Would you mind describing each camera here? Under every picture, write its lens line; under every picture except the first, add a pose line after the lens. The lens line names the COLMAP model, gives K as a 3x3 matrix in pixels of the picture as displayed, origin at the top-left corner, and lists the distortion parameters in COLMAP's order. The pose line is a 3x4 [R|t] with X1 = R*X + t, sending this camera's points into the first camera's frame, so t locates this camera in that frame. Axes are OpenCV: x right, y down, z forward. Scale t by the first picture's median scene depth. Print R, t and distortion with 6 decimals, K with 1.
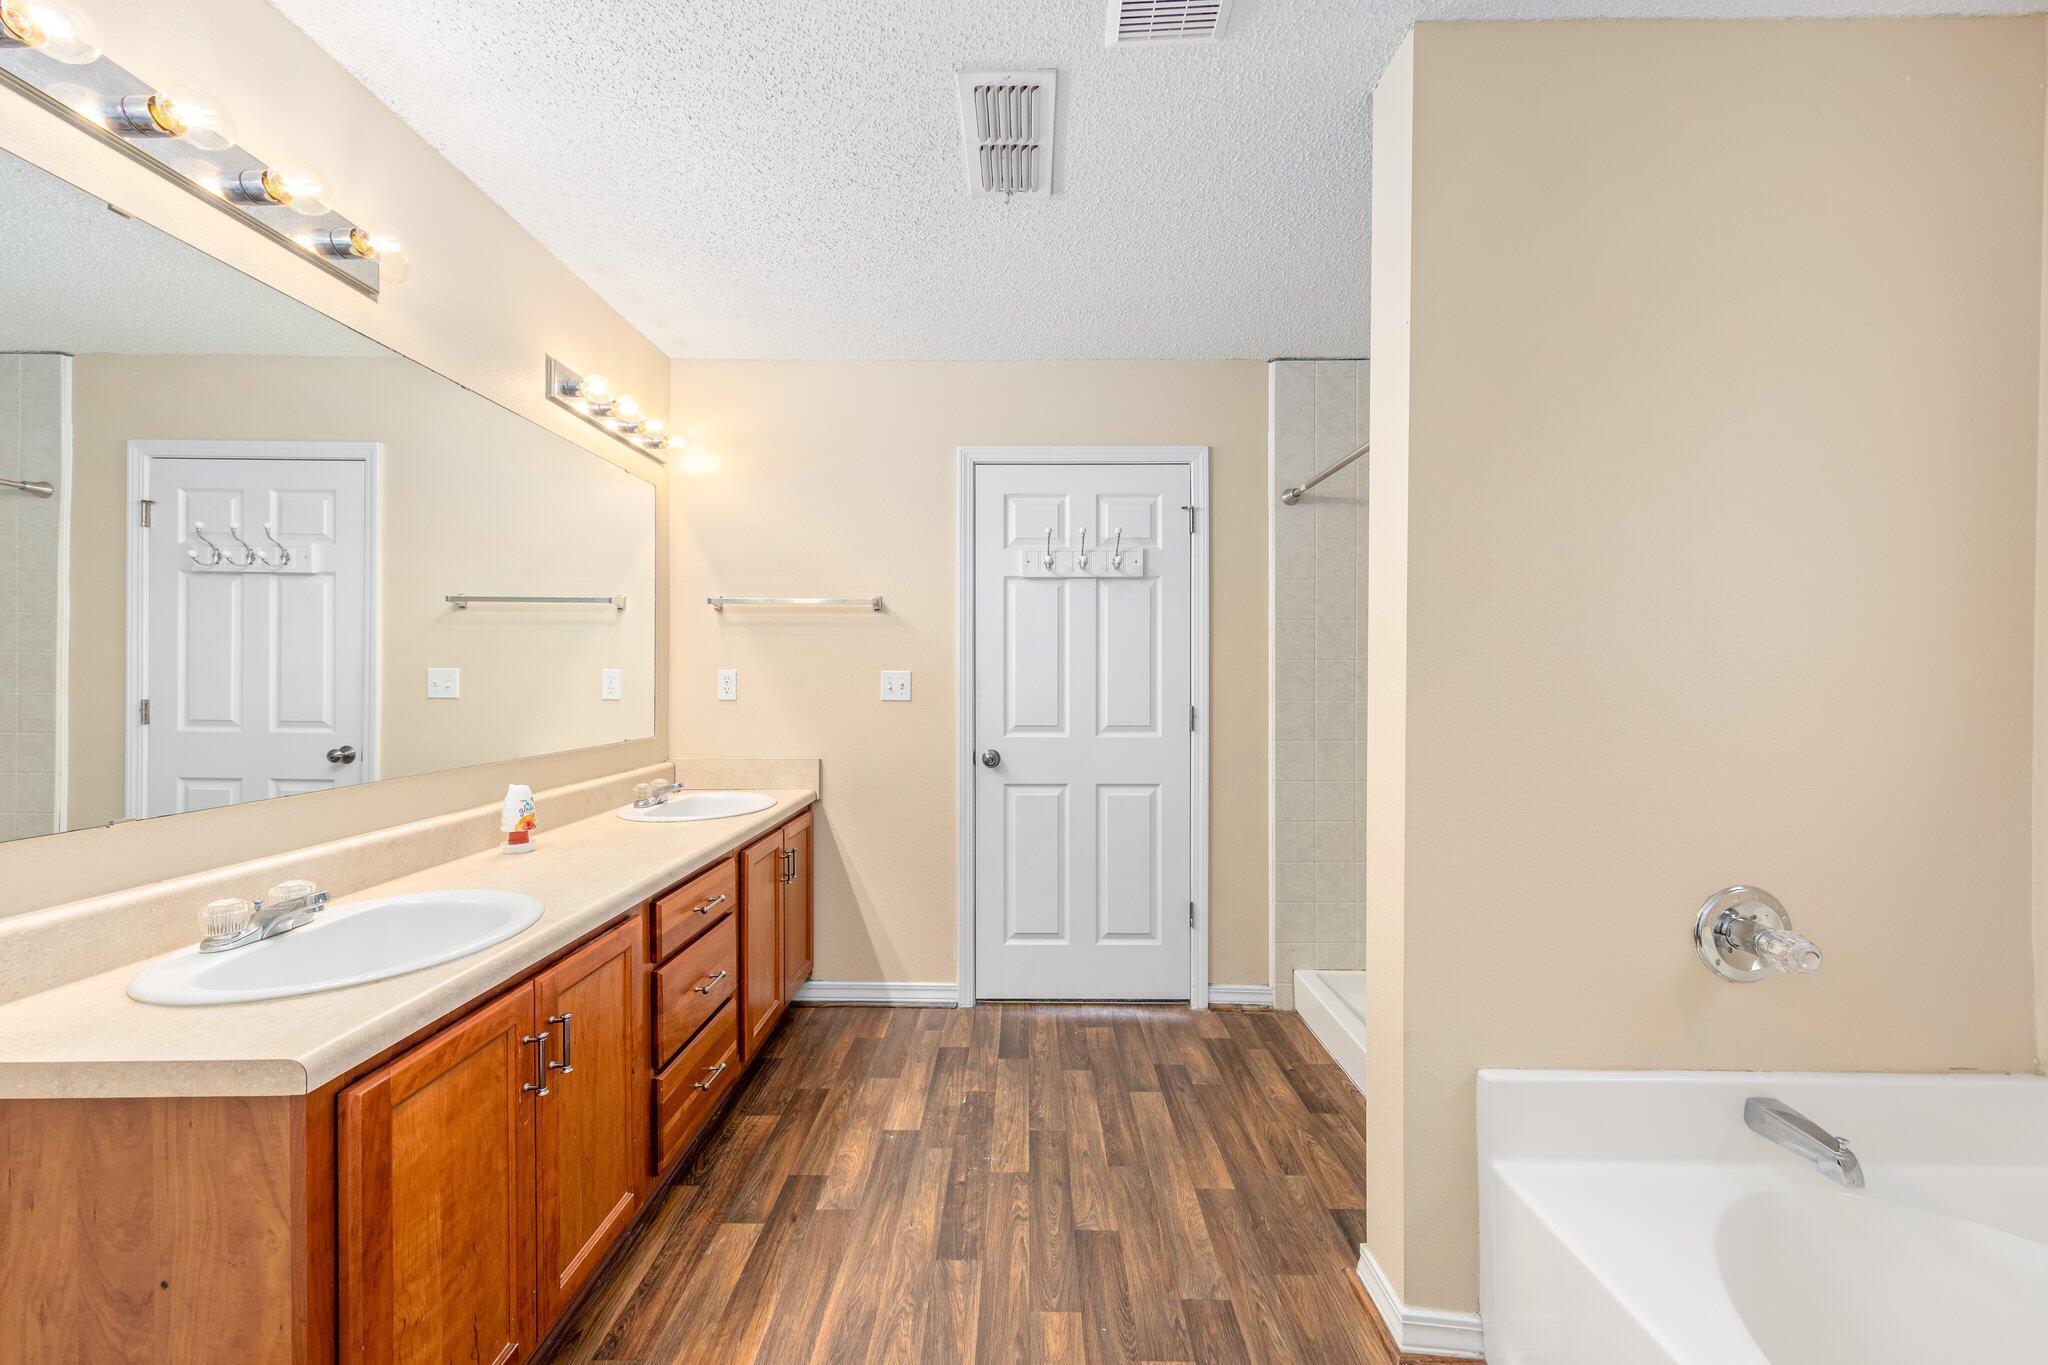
lens RADIAL K [[693.9, 0, 1016.4], [0, 693.9, 681.2], [0, 0, 1]] dist [0.000370, -0.000328]
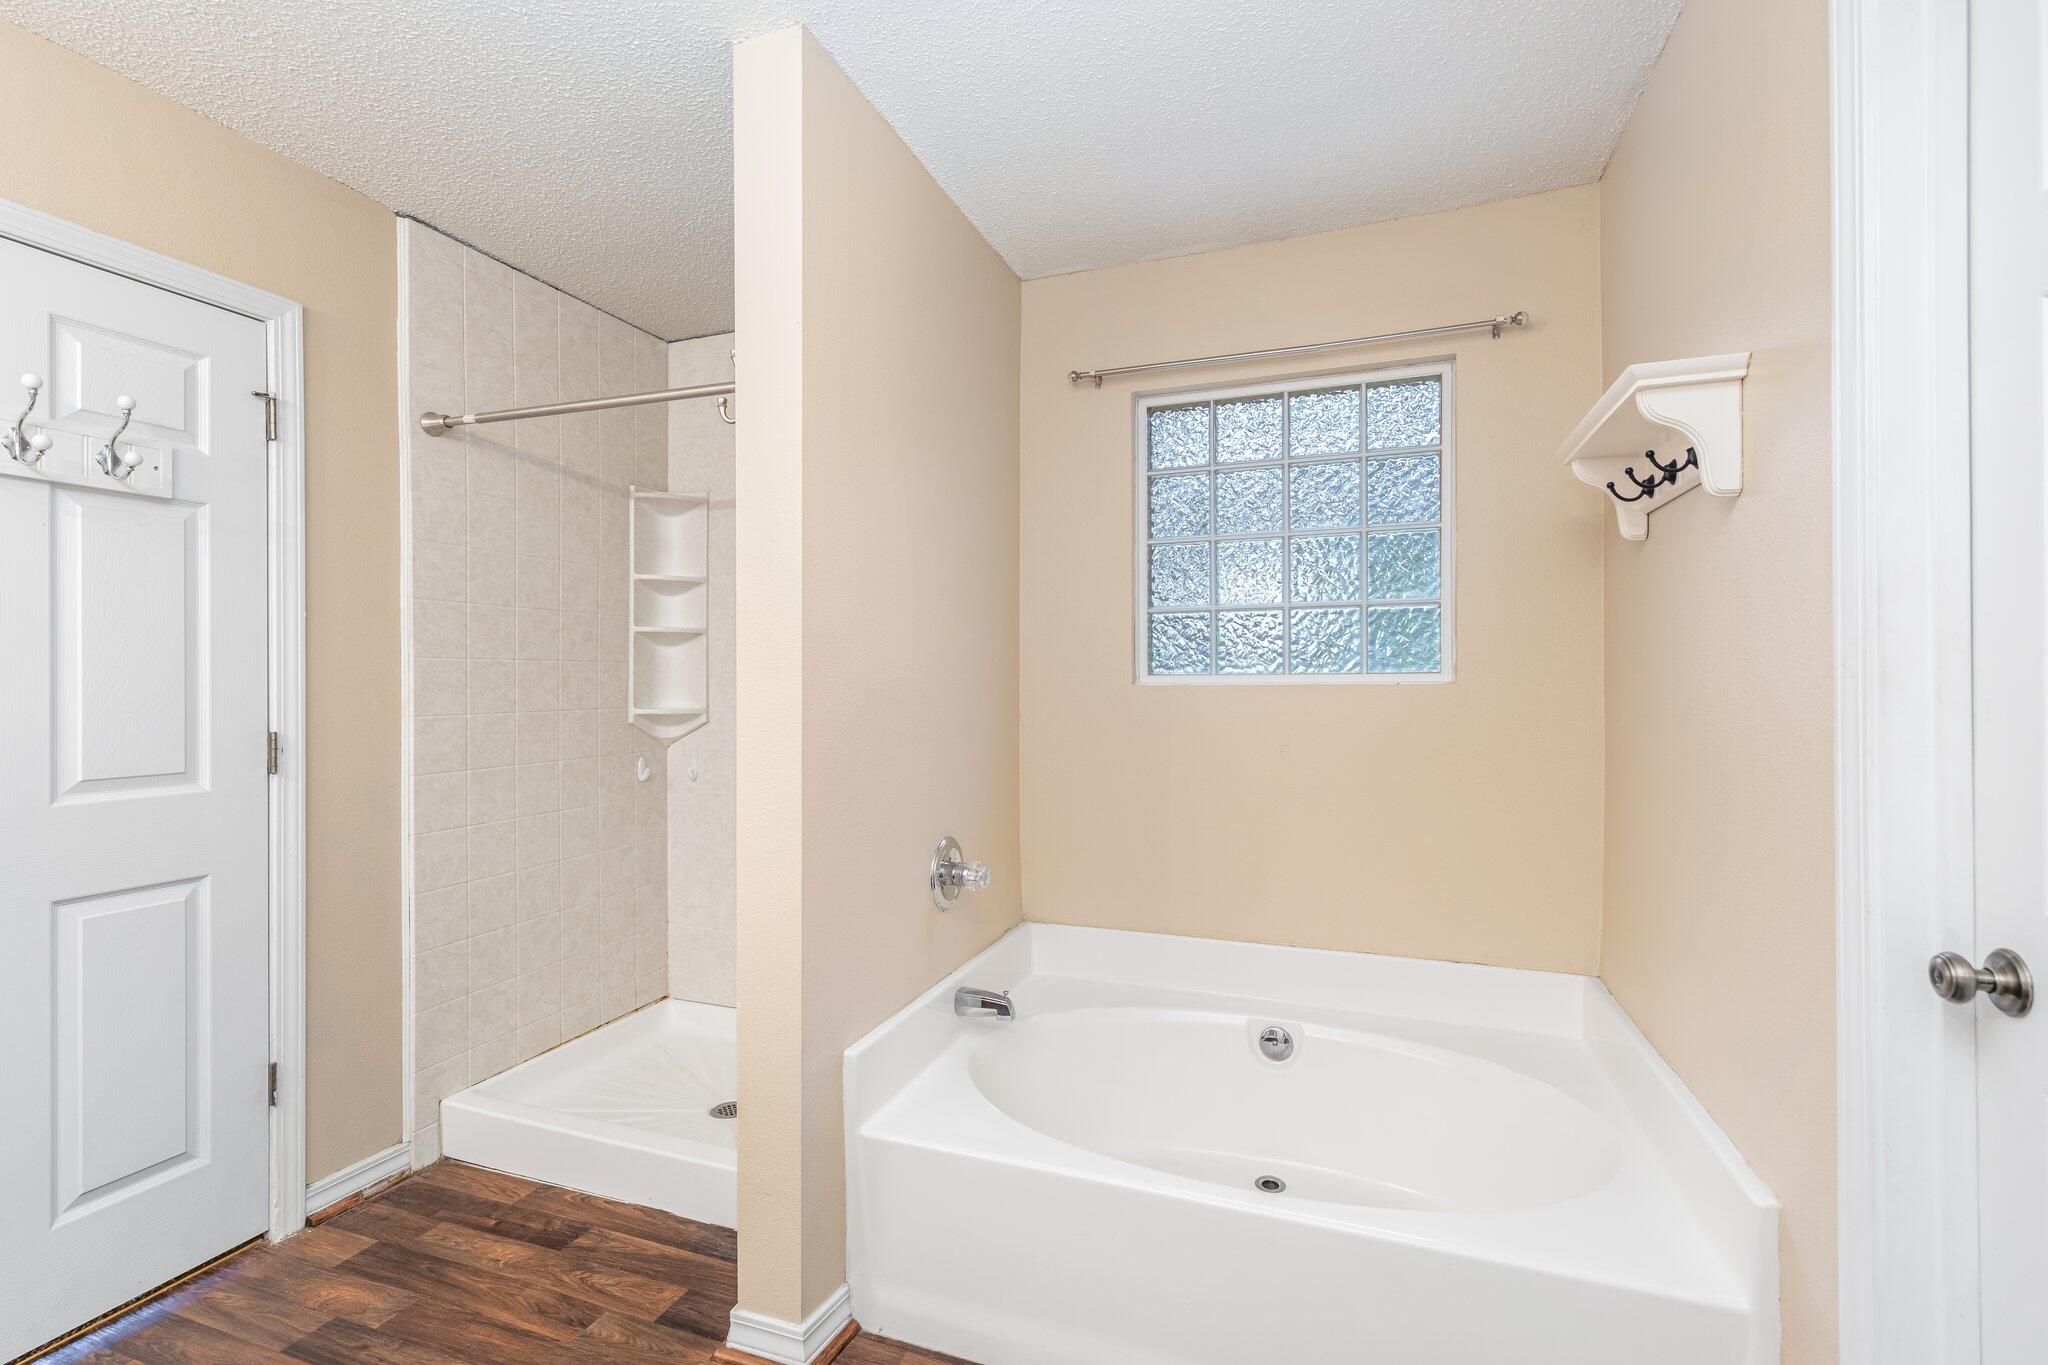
lens RADIAL K [[908.0, 0, 1038.0], [0, 908.0, 681.6], [0, 0, 1]] dist [0.007546, -0.001816]
pose [[0.325712, -0.004027, 0.945460, -0.294910], [0.007462, 0.999971, 0.001689, -0.004119], [-0.945440, 0.006505, 0.325733, 0.138696]]
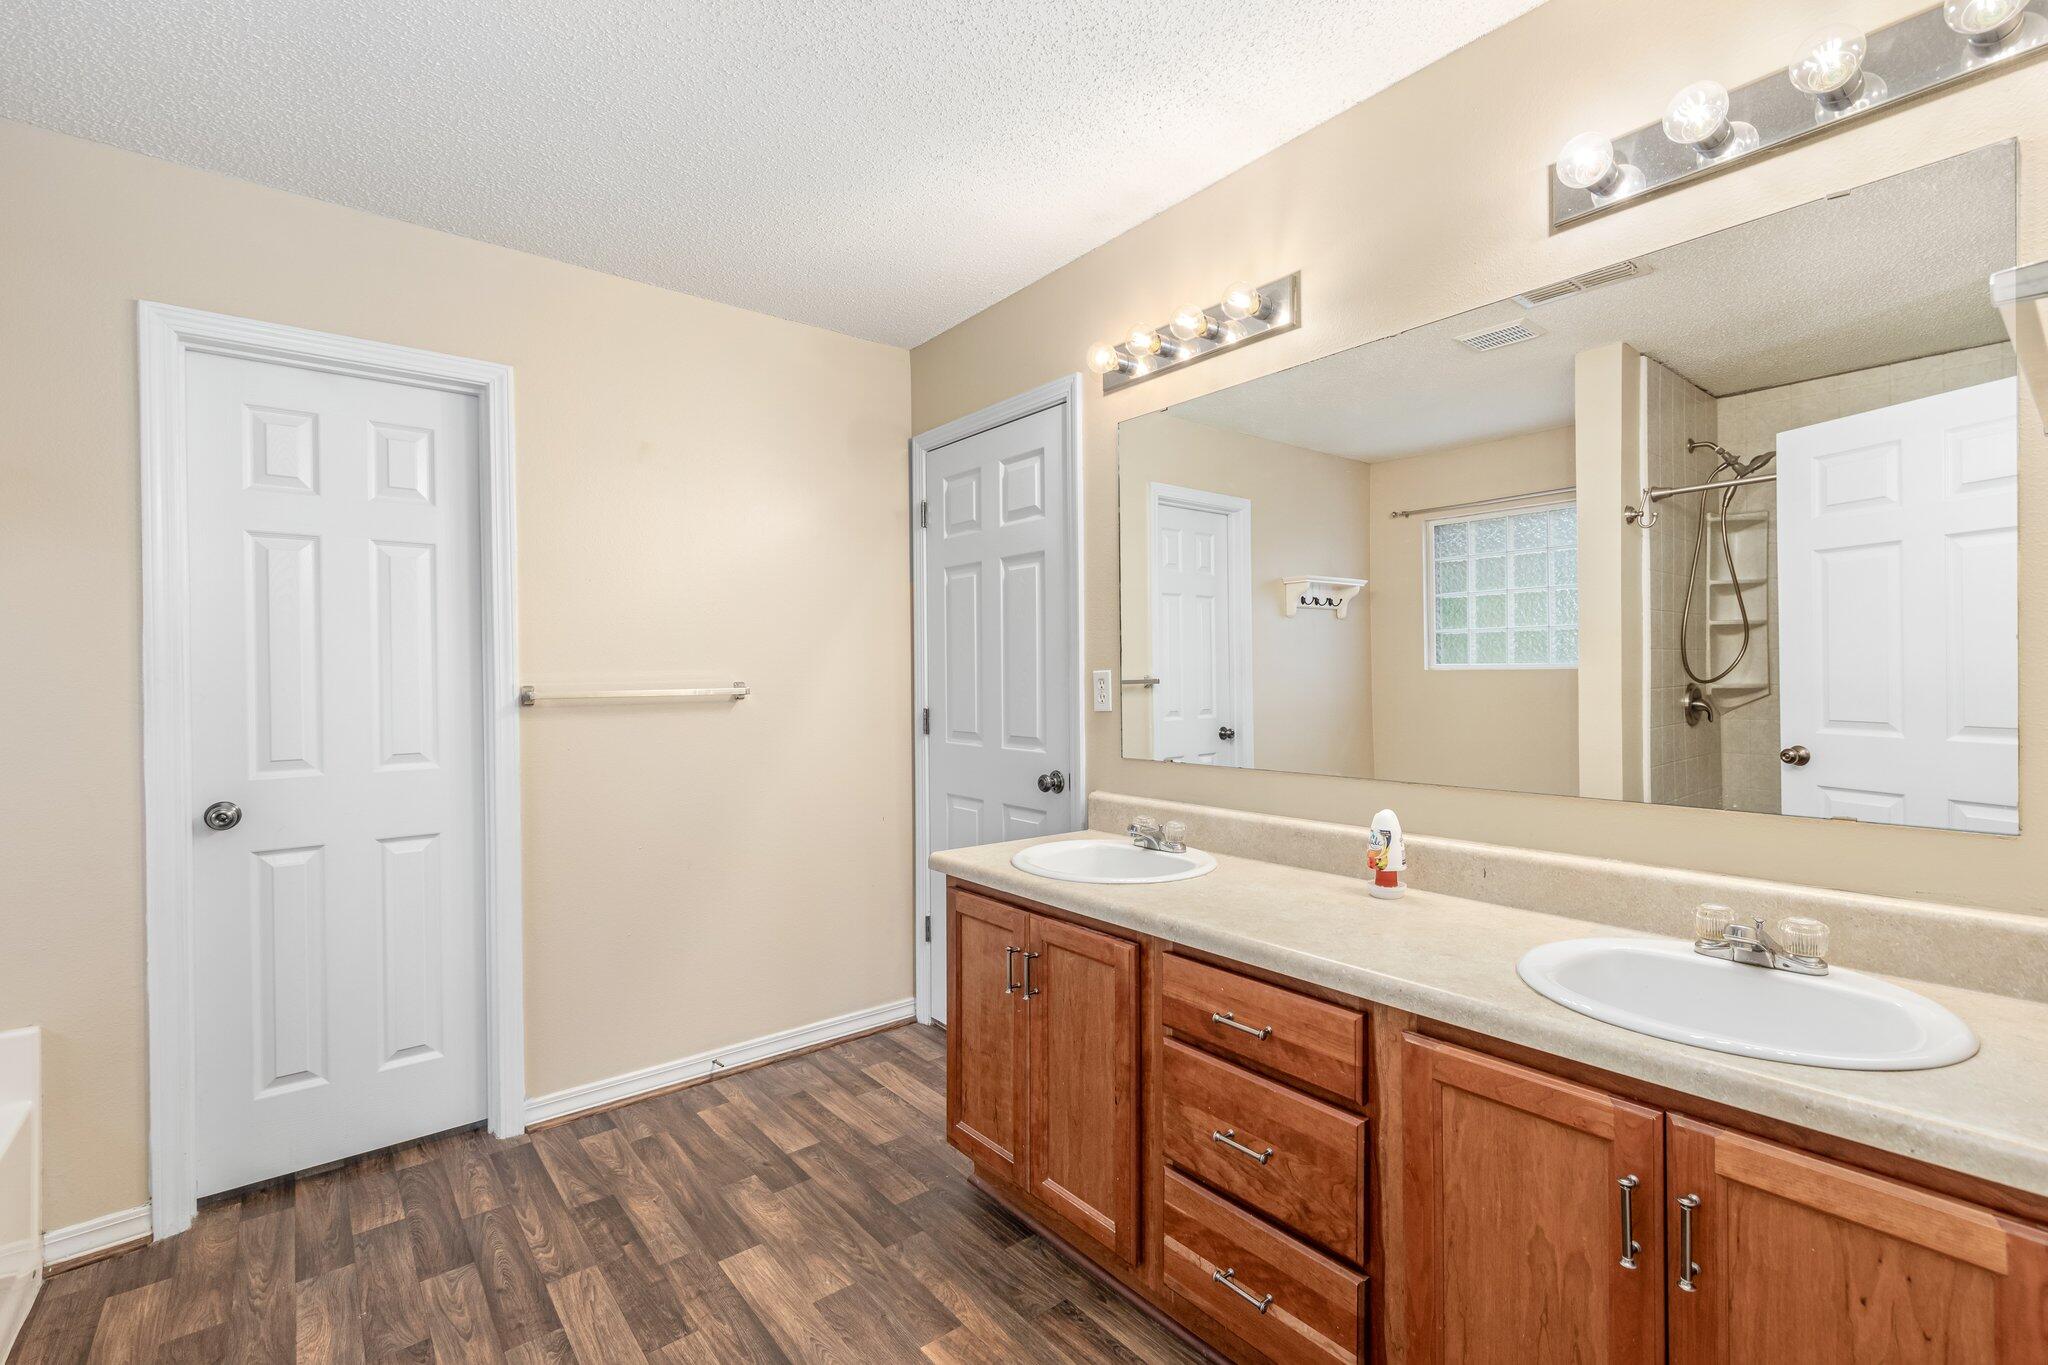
lens RADIAL K [[908.0, 0, 1019.5], [0, 908.0, 682.8], [0, 0, 1]] dist [0.007546, -0.001816]
pose [[-0.775034, -0.002570, -0.631914, 0.617302], [-0.006501, 0.999971, 0.003906, -0.006885], [0.631886, 0.007136, -0.775028, 1.802402]]
